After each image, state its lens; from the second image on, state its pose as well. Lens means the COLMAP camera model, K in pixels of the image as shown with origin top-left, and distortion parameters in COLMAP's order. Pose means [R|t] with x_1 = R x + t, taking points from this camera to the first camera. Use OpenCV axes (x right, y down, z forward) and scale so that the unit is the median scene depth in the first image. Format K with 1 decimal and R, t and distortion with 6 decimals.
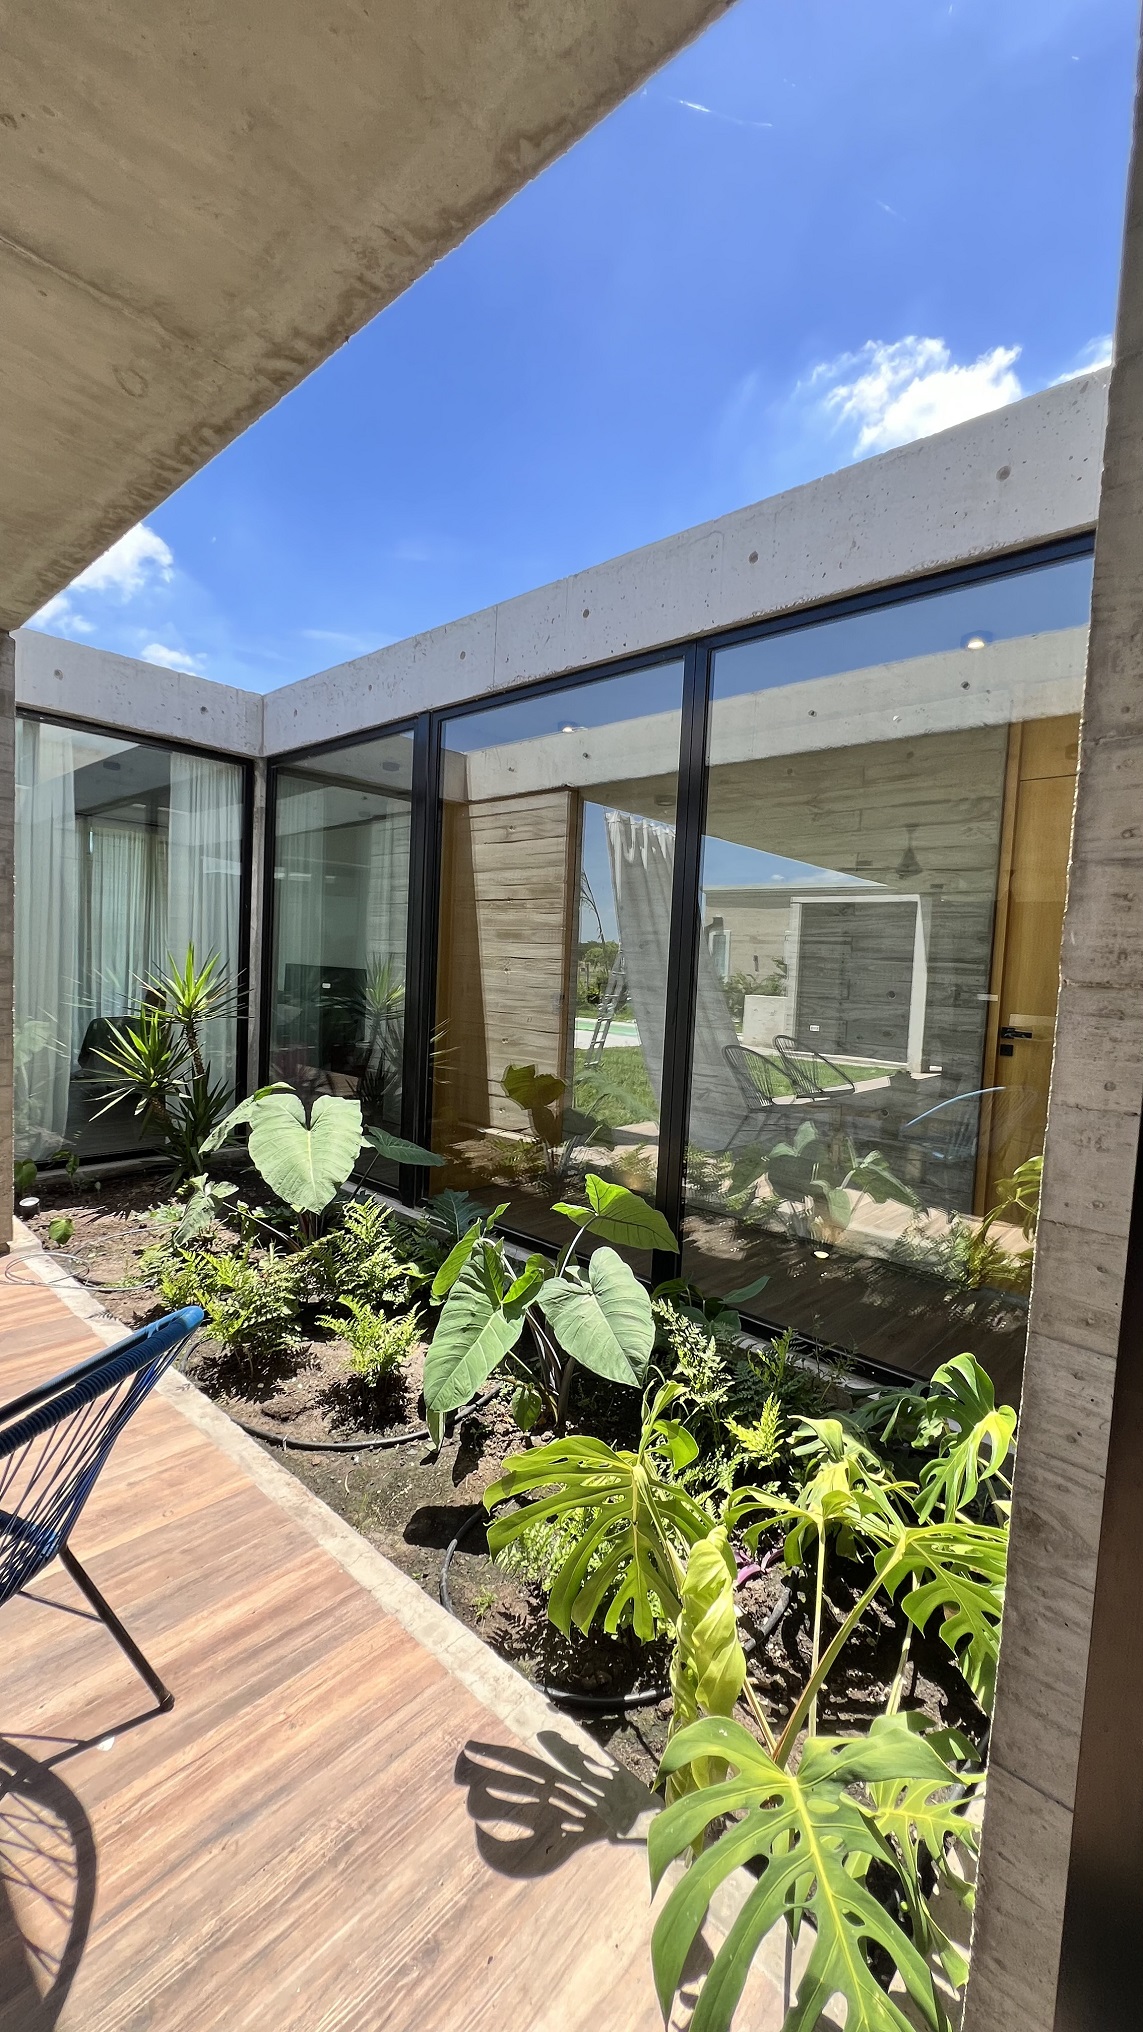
lens RADIAL K [[820.4, 0, 577.6], [0, 820.4, 1016.9], [0, 0, 1]] dist [-0.003404, -0.000301]
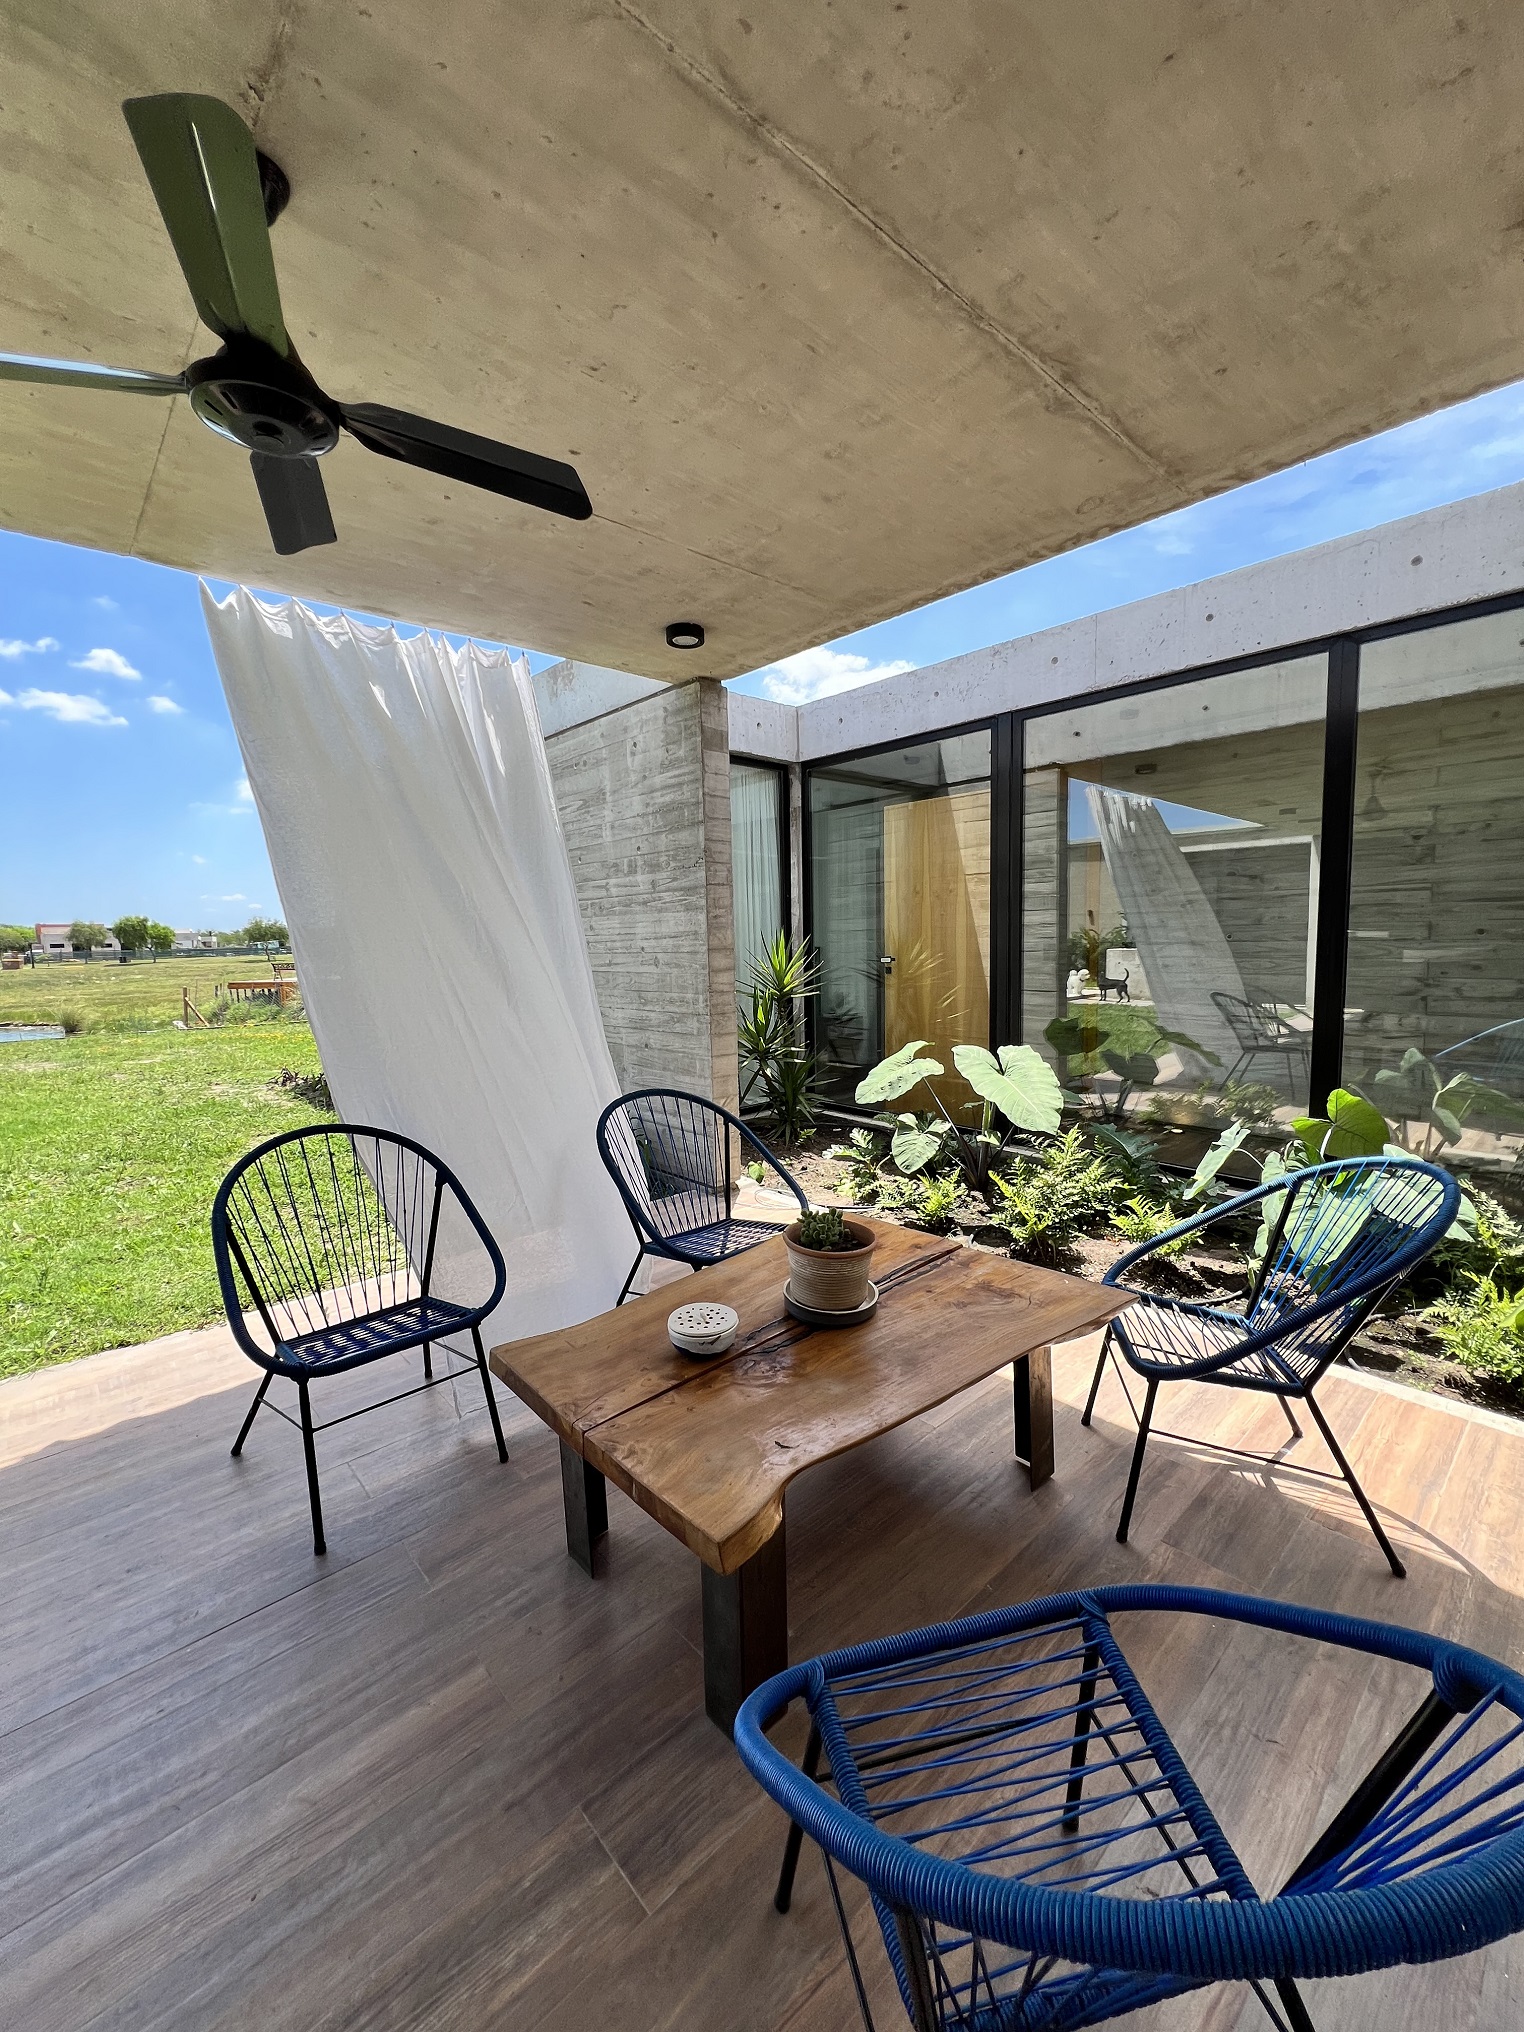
lens RADIAL K [[814.3, 0, 775.6], [0, 814.3, 1016.9], [0, 0, 1]] dist [-0.004475, 0.000608]
pose [[0.993769, -0.057342, -0.095578, -0.446443], [0.060829, 0.997570, 0.033973, -0.007451], [0.093398, -0.039575, 0.994842, -0.184446]]
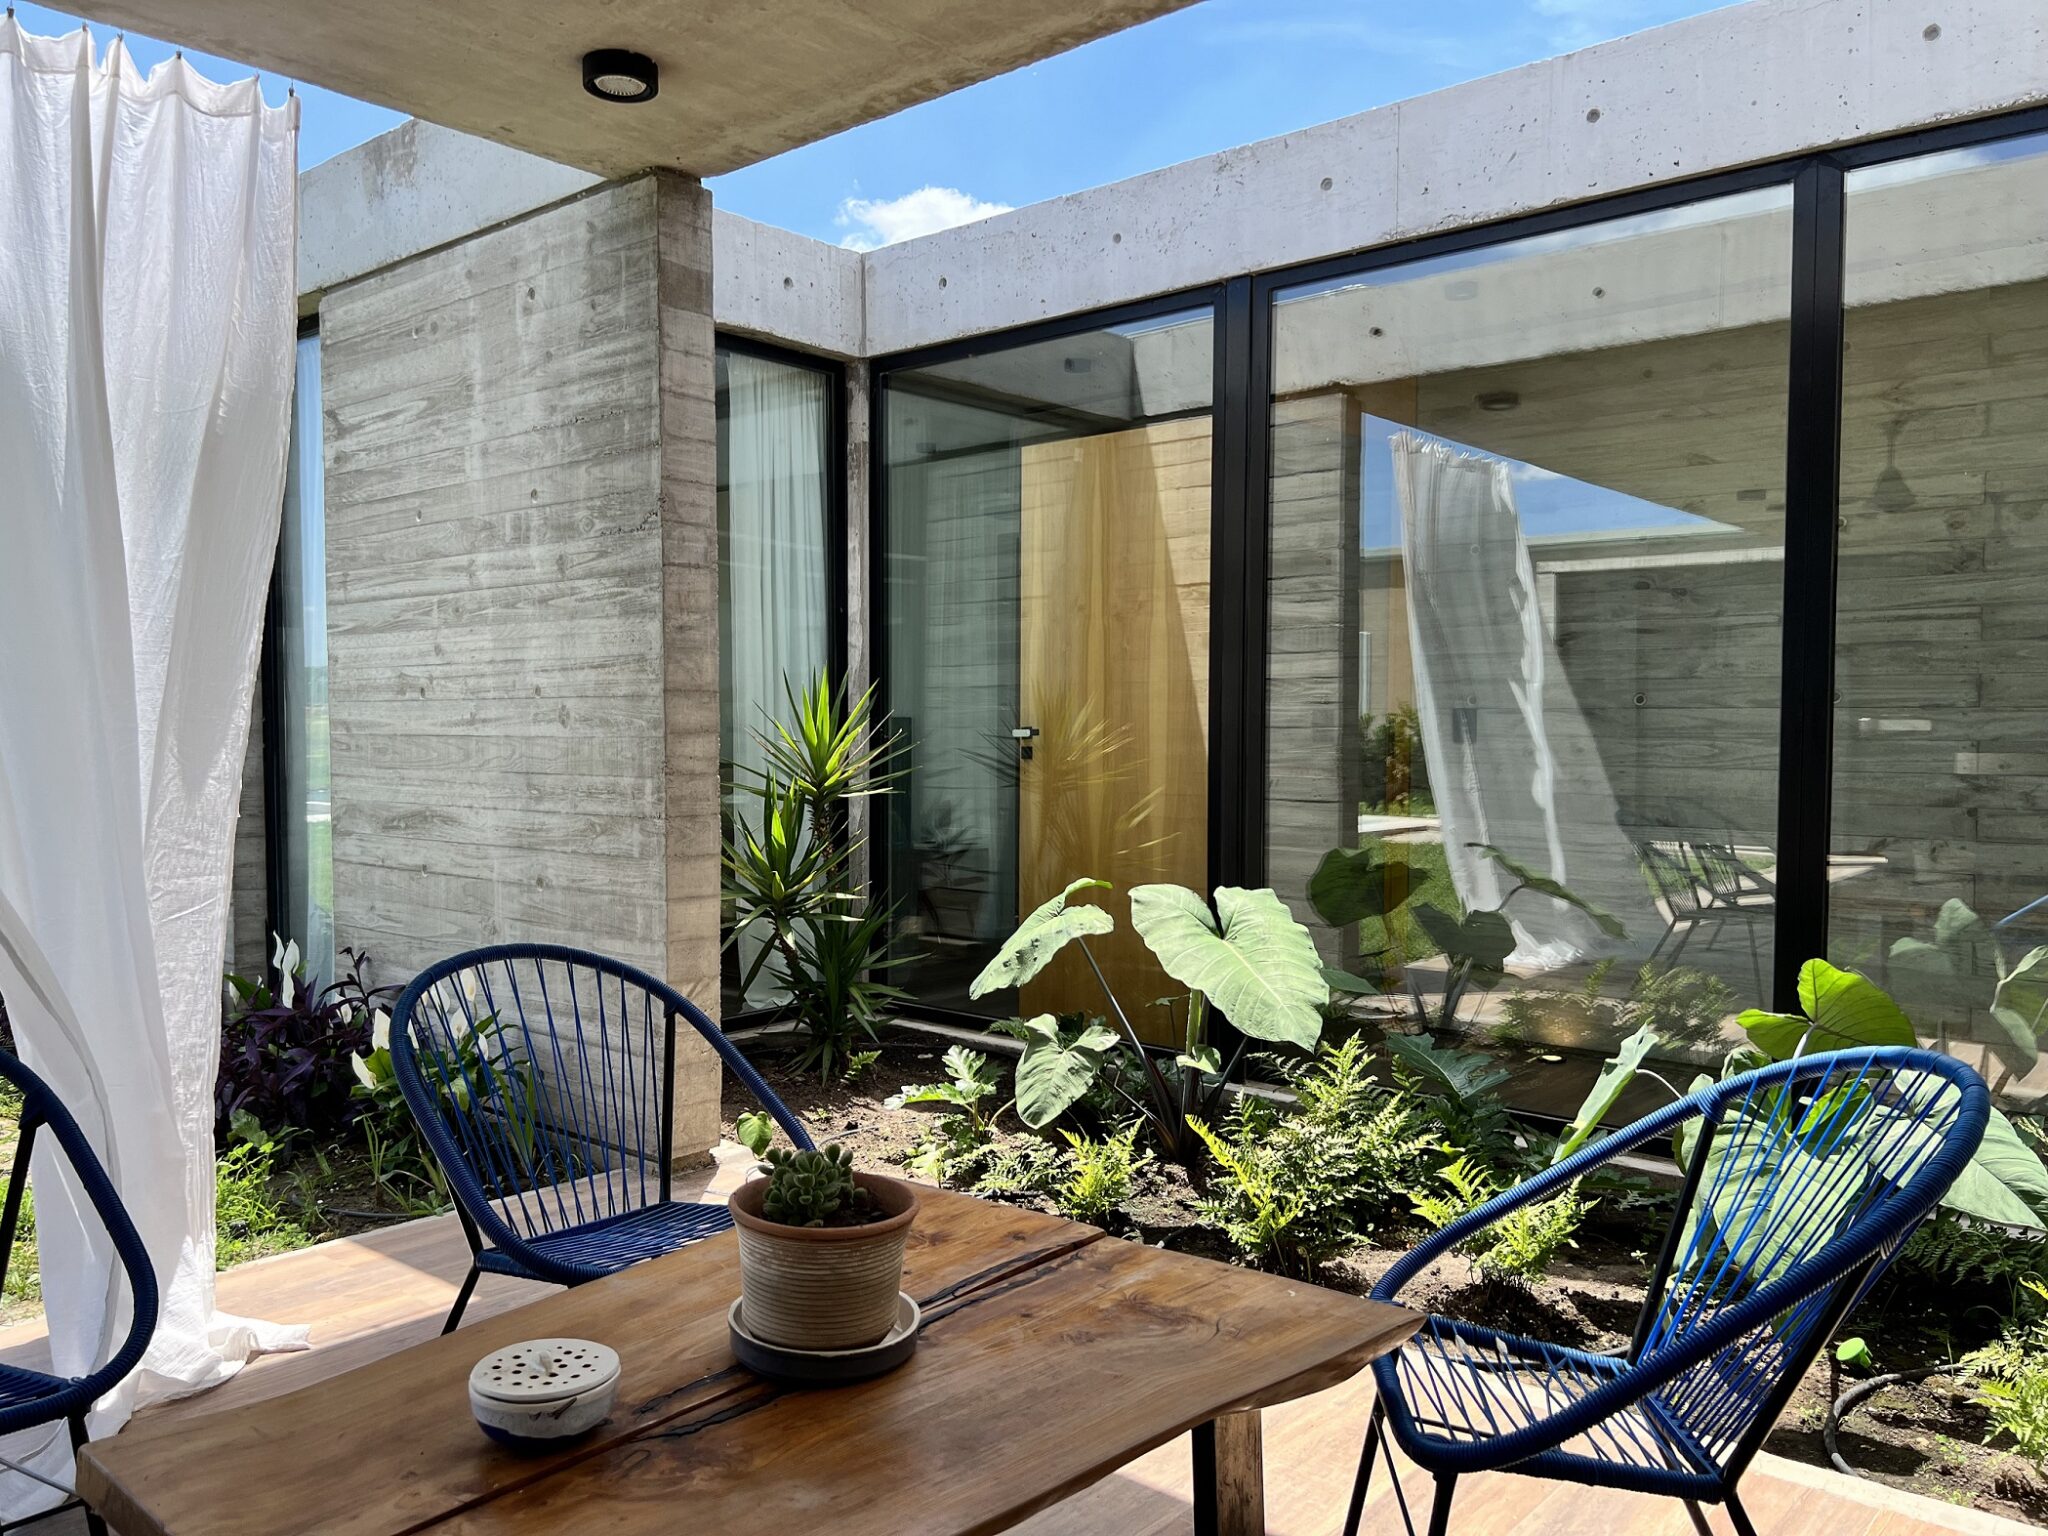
lens RADIAL K [[1540.6, 0, 1016.3], [0, 1540.6, 782.2], [0, 0, 1]] dist [0.052065, -0.048981]
pose [[0.998932, -0.043508, 0.015572, -0.413996], [0.043794, 0.998869, -0.018541, 0.025914], [-0.014747, 0.019203, 0.999707, -0.171244]]
